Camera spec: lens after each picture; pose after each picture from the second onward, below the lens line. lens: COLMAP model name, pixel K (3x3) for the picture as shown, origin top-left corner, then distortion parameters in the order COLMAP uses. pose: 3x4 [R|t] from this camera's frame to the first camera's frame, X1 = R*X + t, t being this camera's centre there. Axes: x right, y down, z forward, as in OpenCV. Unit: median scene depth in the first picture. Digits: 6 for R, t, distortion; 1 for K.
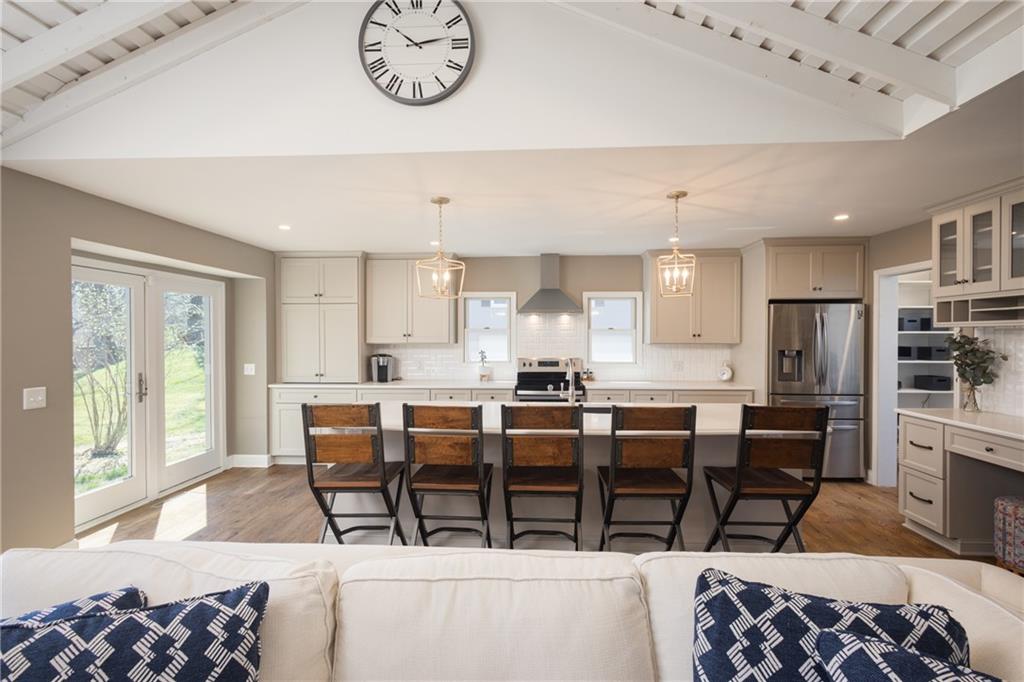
lens RADIAL K [[468.9, 0, 510.0], [0, 468.9, 337.7], [0, 0, 1]] dist [0.005229, -0.002556]
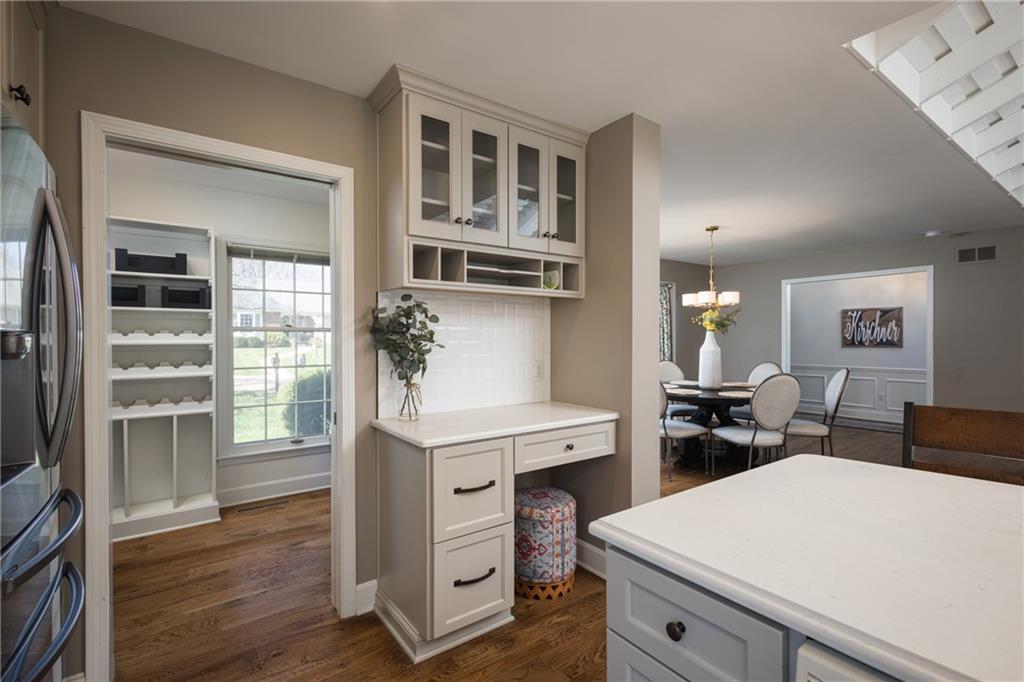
lens RADIAL K [[468.9, 0, 512.8], [0, 468.9, 338.7], [0, 0, 1]] dist [0.005229, -0.002556]
pose [[-0.632953, 0.000427, 0.774190, 0.283893], [0.006627, 0.999966, 0.004866, 0.030580], [-0.774162, 0.008211, -0.632935, 0.962583]]
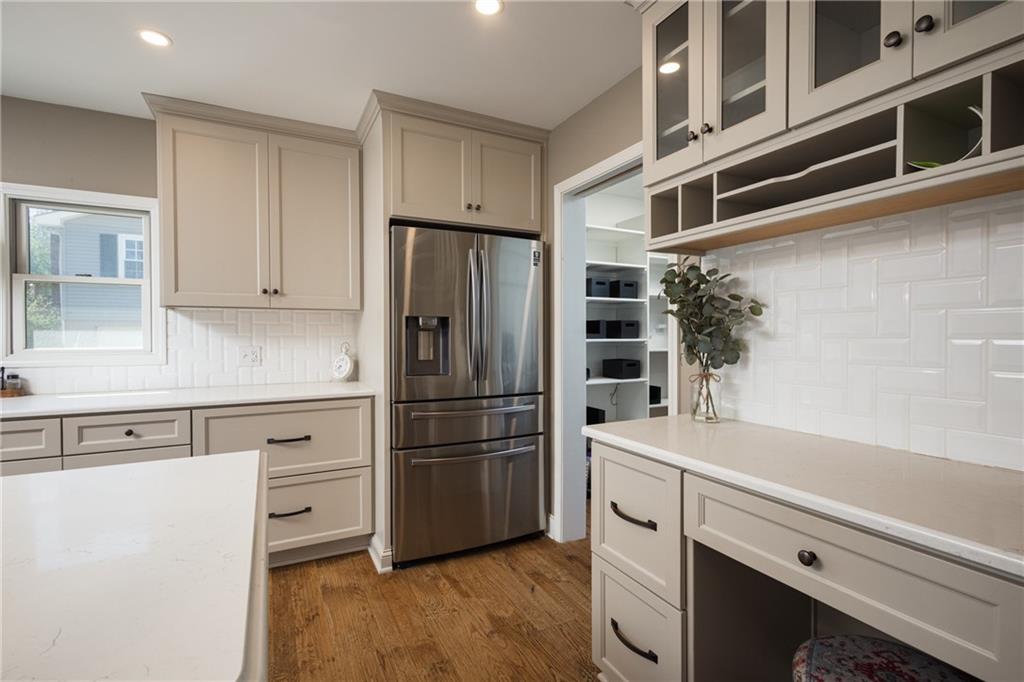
lens RADIAL K [[468.9, 0, 514.7], [0, 468.9, 334.0], [0, 0, 1]] dist [0.005229, -0.002556]
pose [[0.855950, -0.001707, 0.517055, 0.410756], [0.005535, 0.999967, -0.005862, 0.049694], [-0.517028, 0.007879, 0.855932, 0.502970]]
